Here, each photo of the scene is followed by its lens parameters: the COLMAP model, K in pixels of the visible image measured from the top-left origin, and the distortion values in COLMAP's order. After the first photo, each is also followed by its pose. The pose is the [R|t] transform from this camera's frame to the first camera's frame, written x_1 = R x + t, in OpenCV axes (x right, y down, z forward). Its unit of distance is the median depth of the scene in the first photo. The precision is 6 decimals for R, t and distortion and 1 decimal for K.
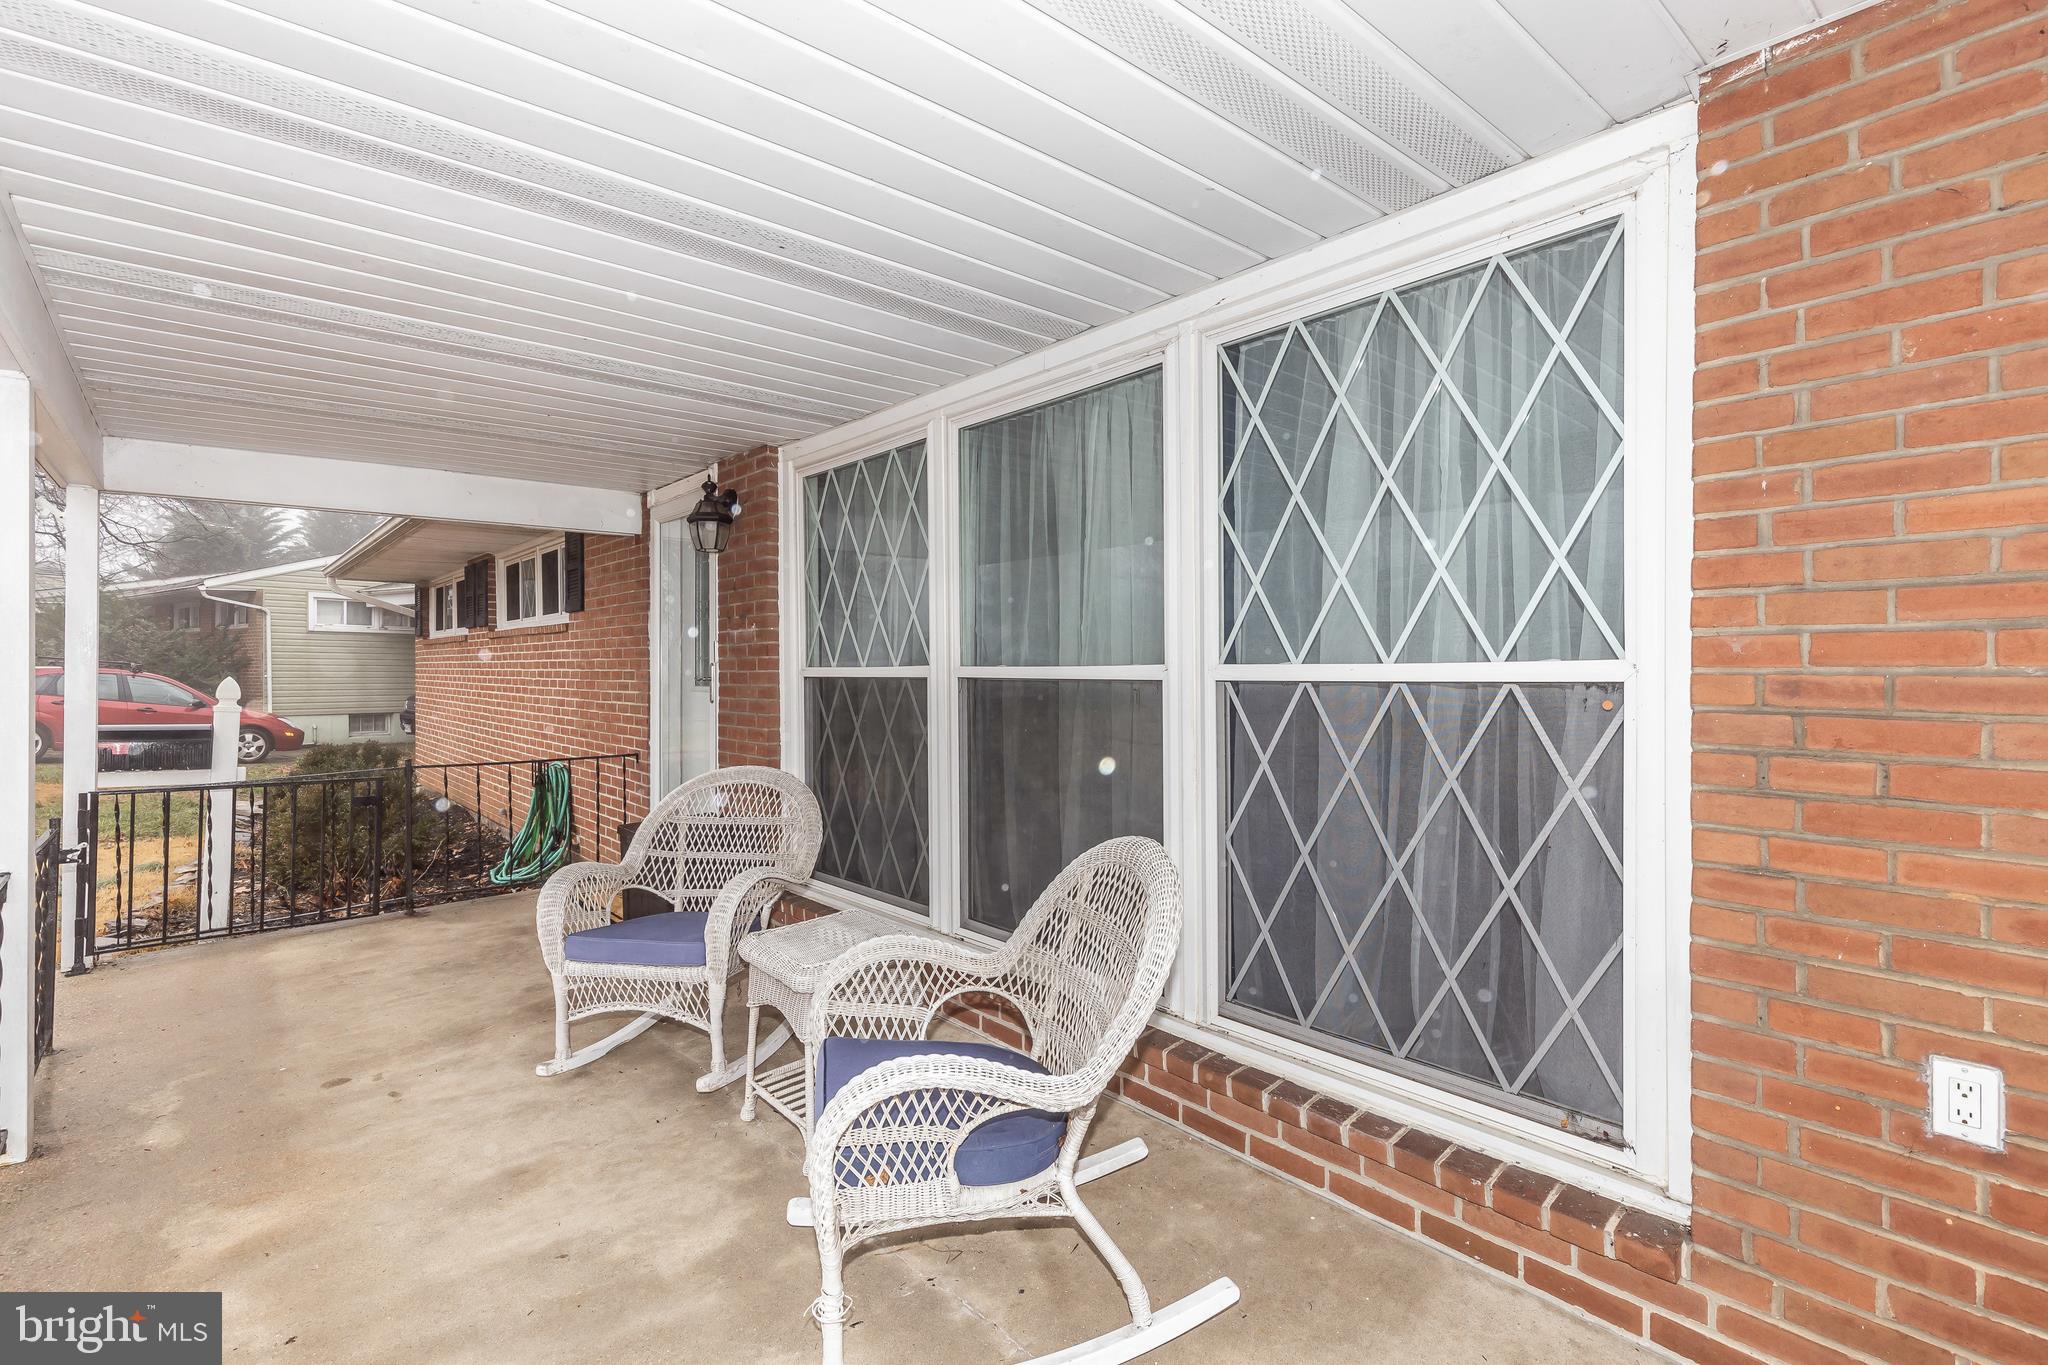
lens RADIAL K [[949.5, 0, 1071.8], [0, 949.5, 674.6], [0, 0, 1]] dist [0.001349, 0.000450]
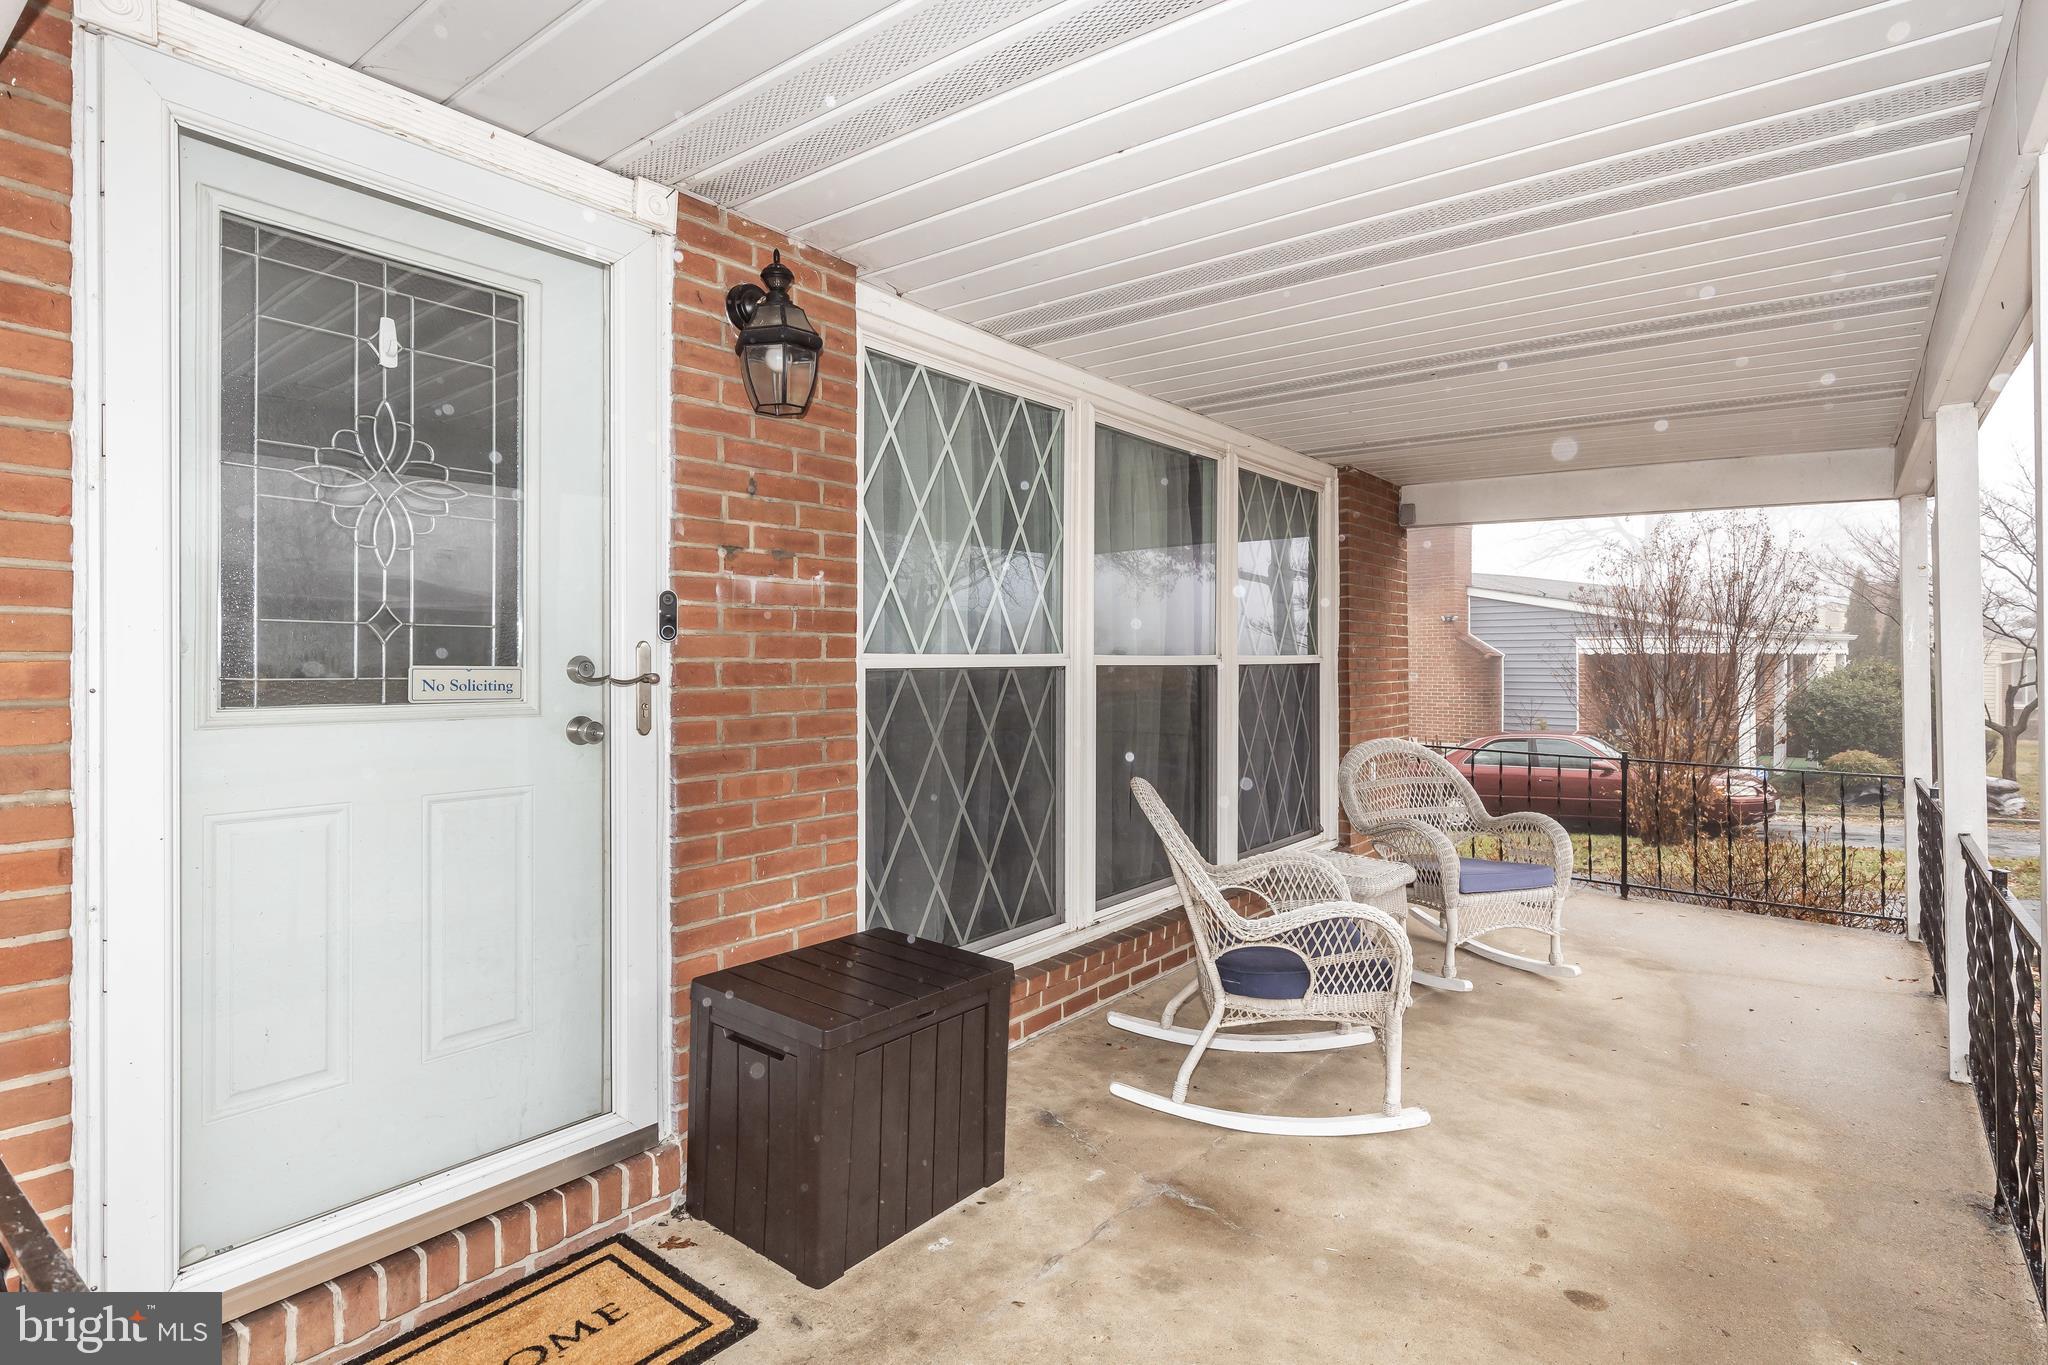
lens RADIAL K [[959.0, 0, 1024.7], [0, 959.0, 660.2], [0, 0, 1]] dist [0.001555, 0.000635]
pose [[-0.128067, -0.003367, 0.991760, -1.303172], [-0.002317, 0.999993, 0.003096, -0.007466], [-0.991763, -0.001901, -0.128074, 1.389916]]
